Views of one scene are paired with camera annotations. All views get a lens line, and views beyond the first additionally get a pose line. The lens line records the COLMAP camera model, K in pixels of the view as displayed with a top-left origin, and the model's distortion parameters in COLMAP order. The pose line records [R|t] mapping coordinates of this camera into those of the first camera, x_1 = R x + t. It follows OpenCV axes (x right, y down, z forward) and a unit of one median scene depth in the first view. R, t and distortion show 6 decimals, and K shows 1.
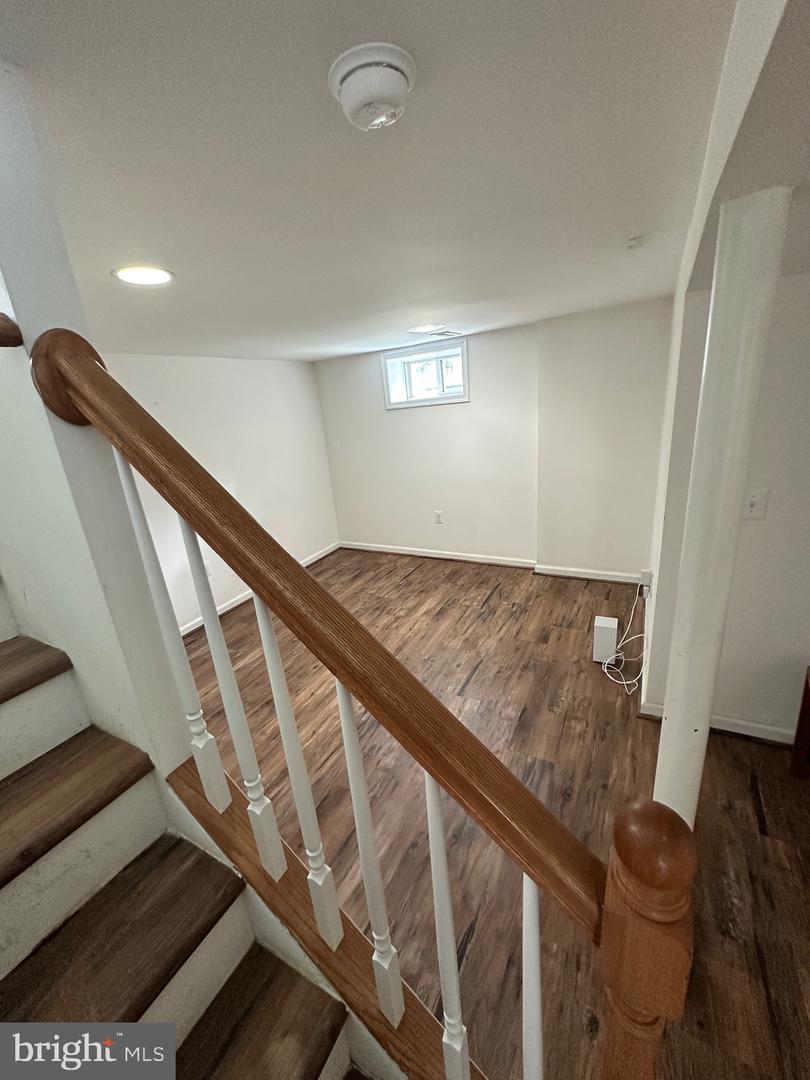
lens RADIAL K [[432.6, 0, 405.8], [0, 432.6, 542.5], [0, 0, 1]] dist [-0.001947, 0.000088]
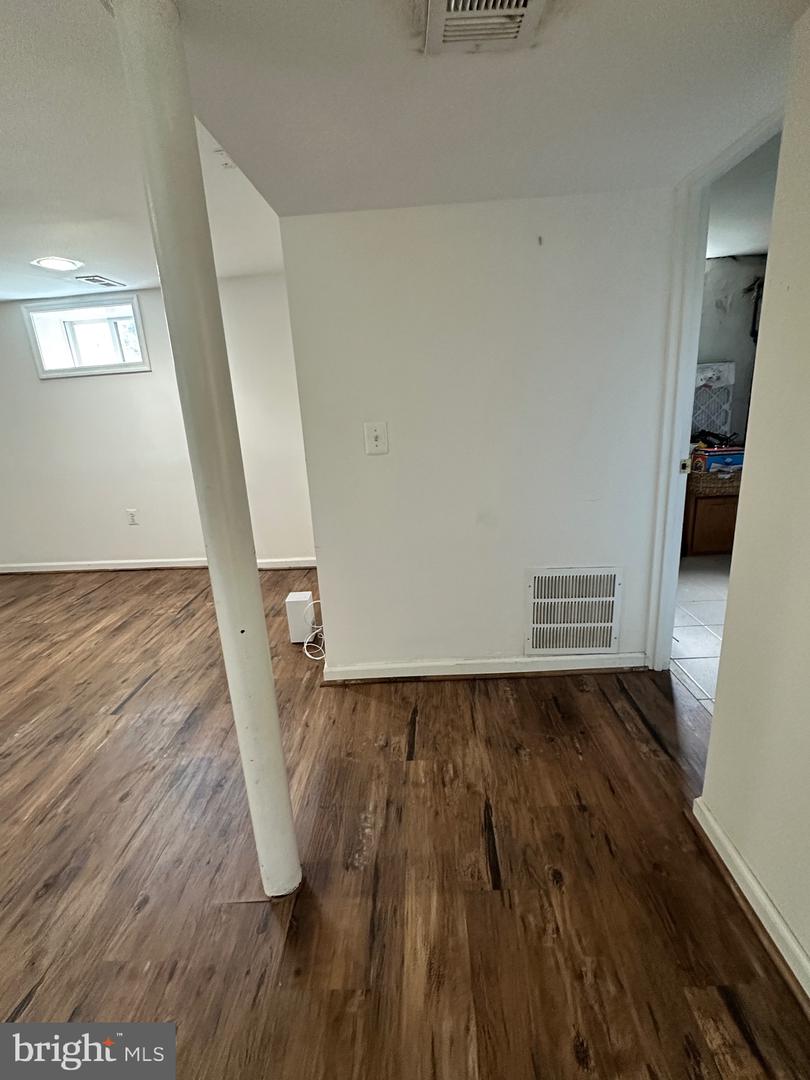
lens RADIAL K [[488.7, 0, 404.9], [0, 488.7, 540.2], [0, 0, 1]] dist [-0.008864, 0.000018]
pose [[0.896109, -0.079232, 0.436705, 0.153946], [0.109961, 0.992894, -0.045497, 0.094066], [-0.429997, 0.088791, 0.898453, -0.016351]]
